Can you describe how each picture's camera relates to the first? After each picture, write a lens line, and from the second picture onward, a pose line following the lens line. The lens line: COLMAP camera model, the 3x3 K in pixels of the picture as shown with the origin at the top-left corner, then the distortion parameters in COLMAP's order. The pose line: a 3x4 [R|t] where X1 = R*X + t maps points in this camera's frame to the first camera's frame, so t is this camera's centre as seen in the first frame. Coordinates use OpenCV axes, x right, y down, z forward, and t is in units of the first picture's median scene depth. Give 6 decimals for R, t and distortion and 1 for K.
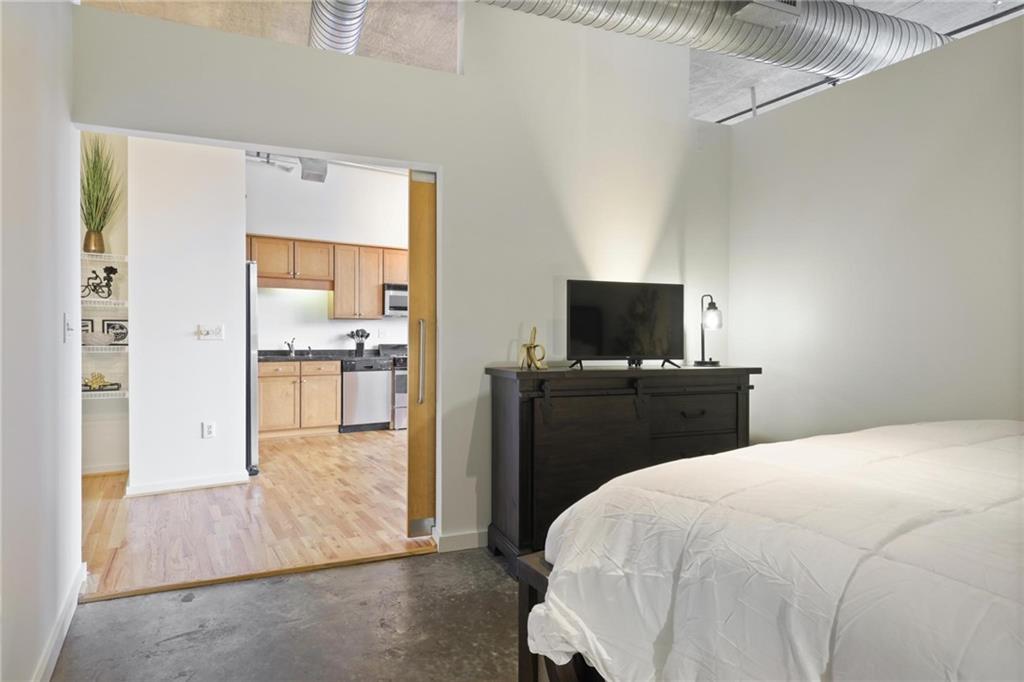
lens RADIAL K [[552.5, 0, 512.0], [0, 552.5, 341.0], [0, 0, 1]] dist [0.005368, 0.000191]
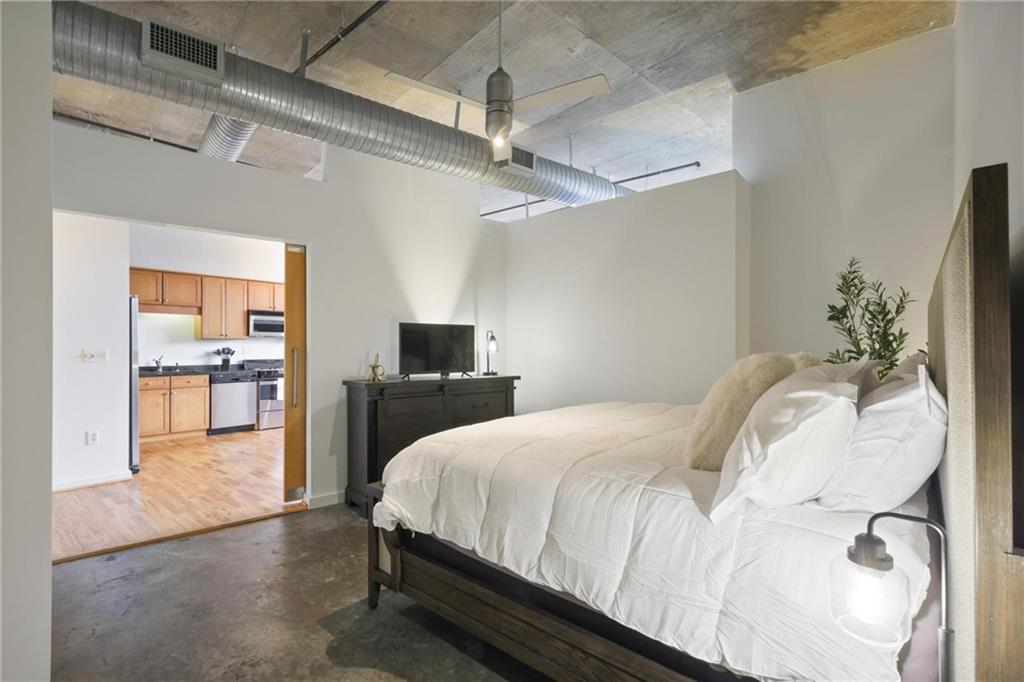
lens RADIAL K [[461.6, 0, 512.8], [0, 461.6, 346.0], [0, 0, 1]] dist [0.000583, 0.000262]
pose [[0.948529, -0.003433, 0.316672, -0.007643], [0.005501, 0.999969, -0.005635, -0.033926], [-0.316643, 0.007087, 0.948518, -0.305832]]
